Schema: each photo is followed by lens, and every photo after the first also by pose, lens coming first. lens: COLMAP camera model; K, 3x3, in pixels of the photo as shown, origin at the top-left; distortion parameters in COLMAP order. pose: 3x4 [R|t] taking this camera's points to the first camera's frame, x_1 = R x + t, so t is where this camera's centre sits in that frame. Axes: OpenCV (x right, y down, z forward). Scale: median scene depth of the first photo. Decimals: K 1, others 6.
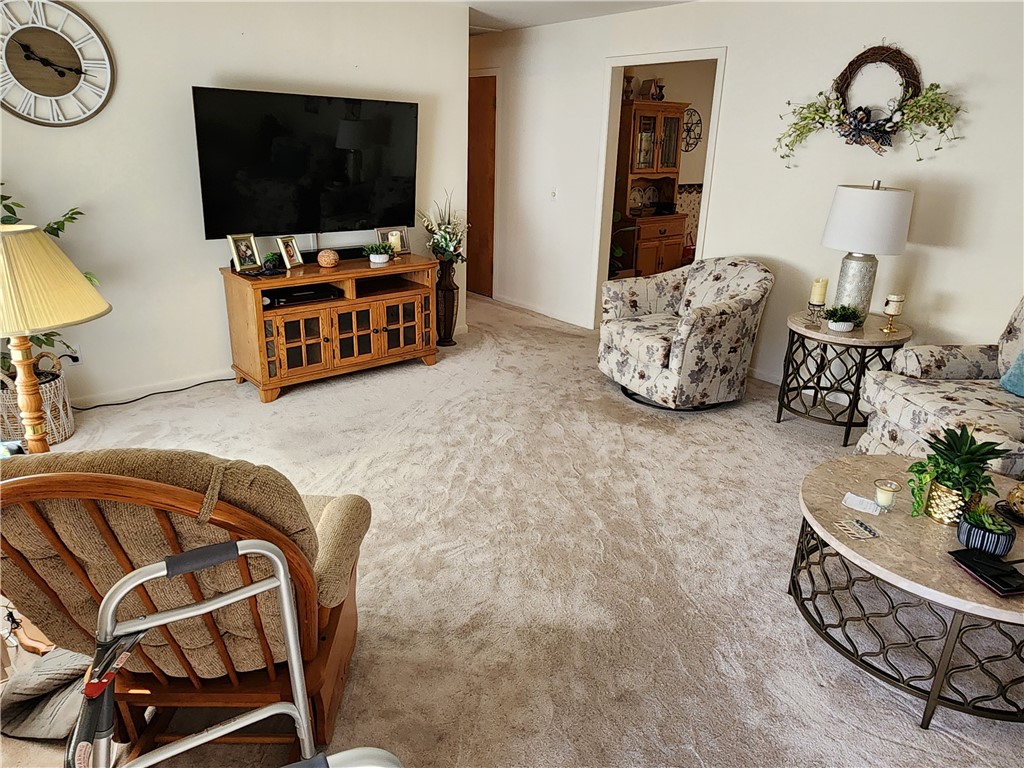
lens RADIAL K [[686.5, 0, 503.3], [0, 686.5, 384.2], [0, 0, 1]] dist [0.002115, -0.003979]
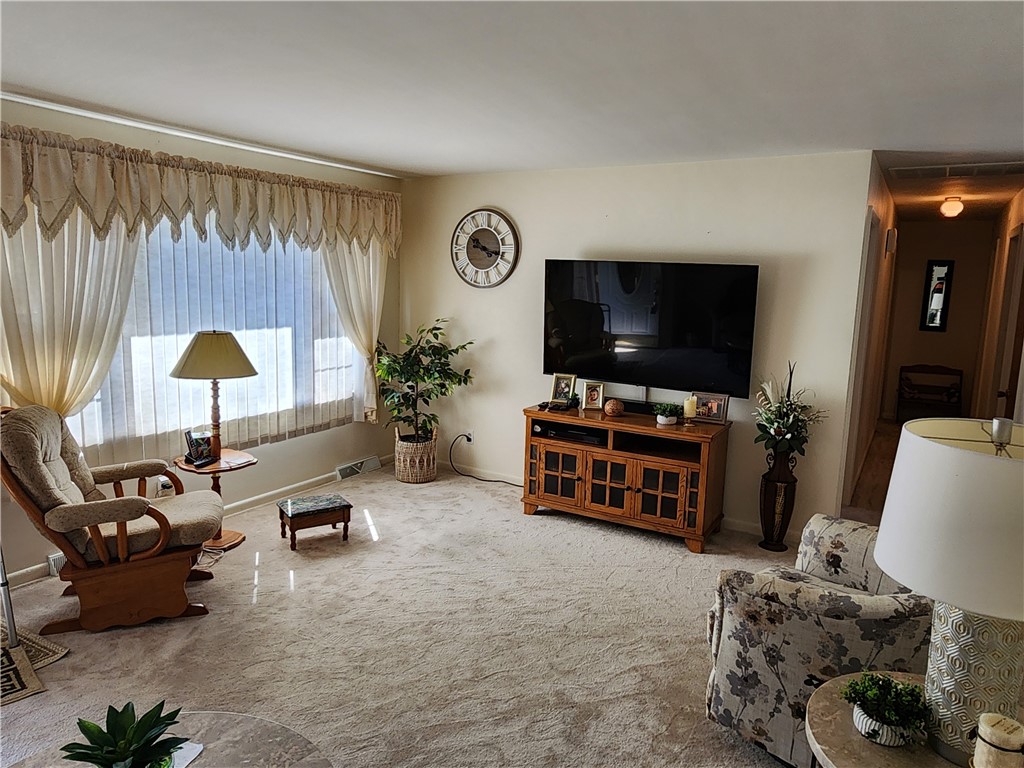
lens RADIAL K [[686.5, 0, 509.4], [0, 686.5, 378.9], [0, 0, 1]] dist [0.002115, -0.003979]
pose [[0.321858, 0.127294, -0.938192, 0.695053], [-0.341525, 0.939816, 0.010351, -0.187579], [0.883045, 0.317084, 0.345961, 0.499495]]
